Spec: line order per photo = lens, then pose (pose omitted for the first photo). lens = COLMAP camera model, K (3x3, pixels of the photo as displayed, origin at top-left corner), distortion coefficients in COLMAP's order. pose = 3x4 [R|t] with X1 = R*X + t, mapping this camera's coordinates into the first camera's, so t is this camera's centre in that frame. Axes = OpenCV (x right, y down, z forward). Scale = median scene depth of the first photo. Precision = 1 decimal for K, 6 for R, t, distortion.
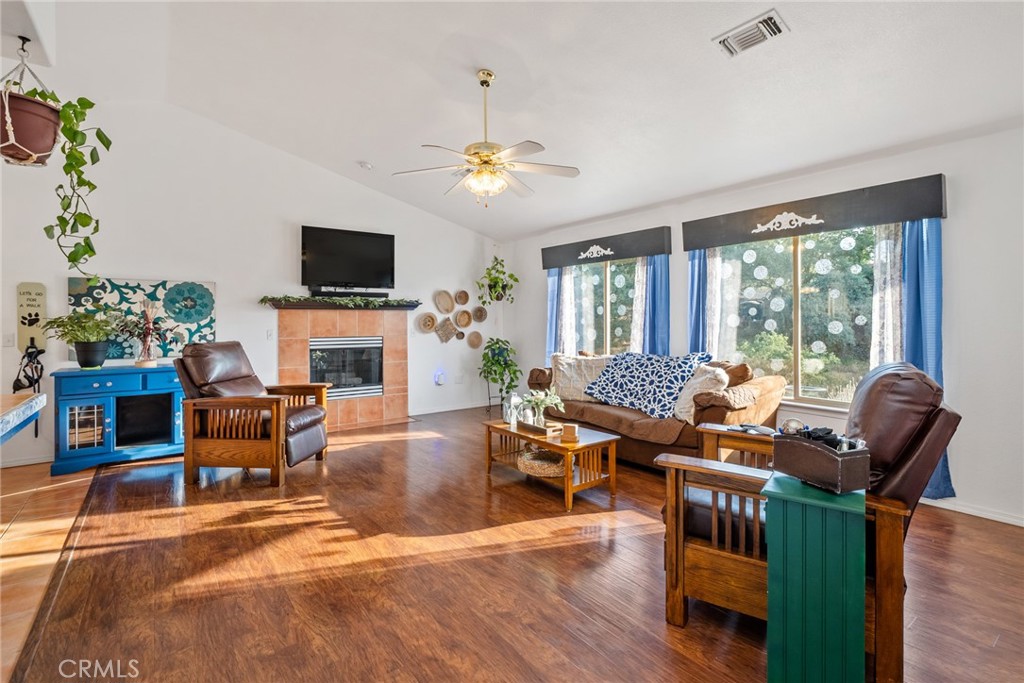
lens RADIAL K [[483.1, 0, 512.3], [0, 483.1, 320.0], [0, 0, 1]] dist [-0.002982, -0.000449]
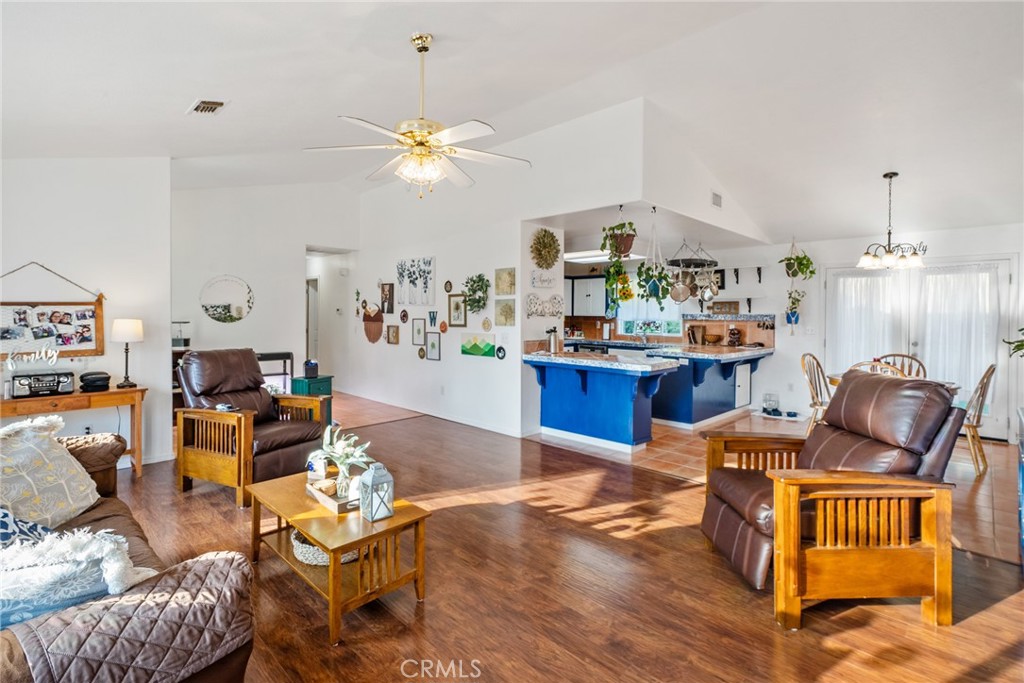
lens RADIAL K [[483.1, 0, 512.3], [0, 483.1, 320.0], [0, 0, 1]] dist [-0.002982, -0.000449]
pose [[-0.986069, -0.003254, -0.166307, -0.056259], [-0.004645, 0.999957, 0.007978, -0.022639], [0.166274, 0.008639, -0.986042, 1.501679]]
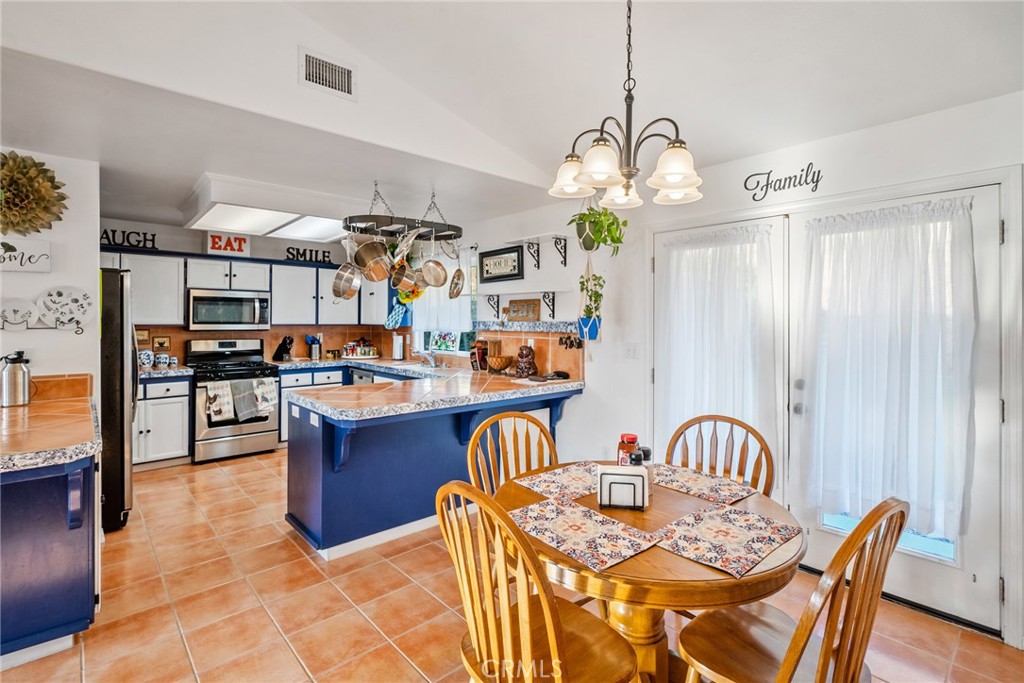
lens RADIAL K [[483.1, 0, 512.3], [0, 483.1, 320.0], [0, 0, 1]] dist [-0.002982, -0.000449]
pose [[-0.994428, 0.004533, -0.105323, -0.993513], [0.004466, 0.999990, 0.000870, -0.036519], [0.105326, 0.000395, -0.994438, 0.919339]]
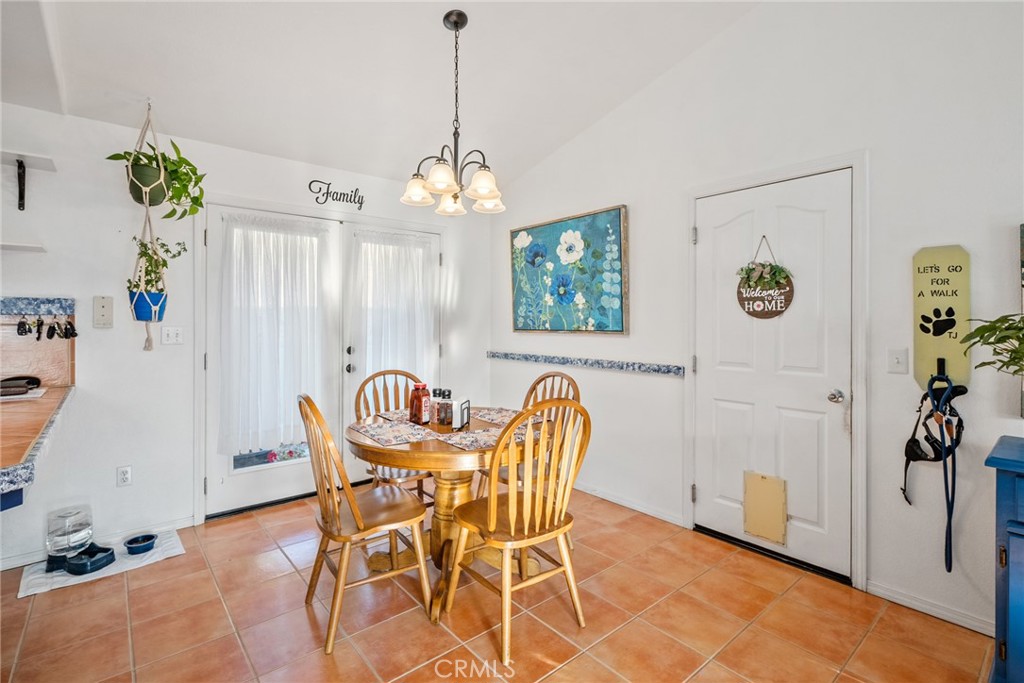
lens RADIAL K [[483.1, 0, 512.3], [0, 483.1, 320.0], [0, 0, 1]] dist [-0.002982, -0.000449]
pose [[0.073710, 0.004630, -0.997269, -0.550548], [0.000994, 0.999988, 0.004716, -0.005763], [0.997279, -0.001339, 0.073705, 0.538571]]
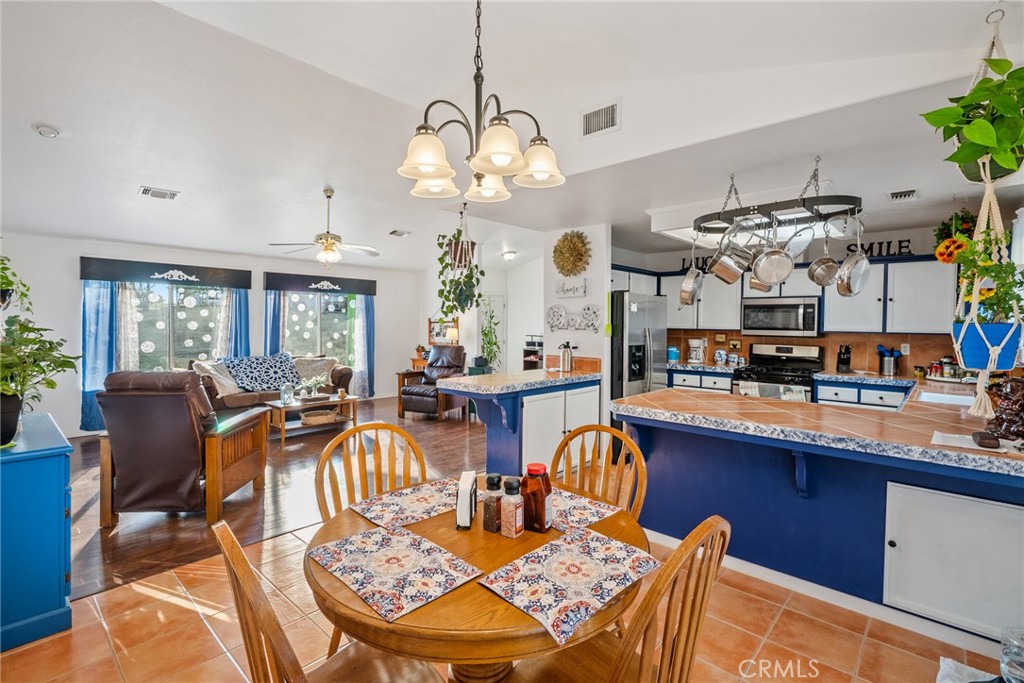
lens RADIAL K [[483.1, 0, 512.3], [0, 483.1, 320.0], [0, 0, 1]] dist [-0.002982, -0.000449]
pose [[-0.190521, 0.010401, 0.981628, -1.523004], [-0.008462, 0.999889, -0.012237, -0.033060], [-0.981647, -0.010637, -0.190412, 0.559115]]
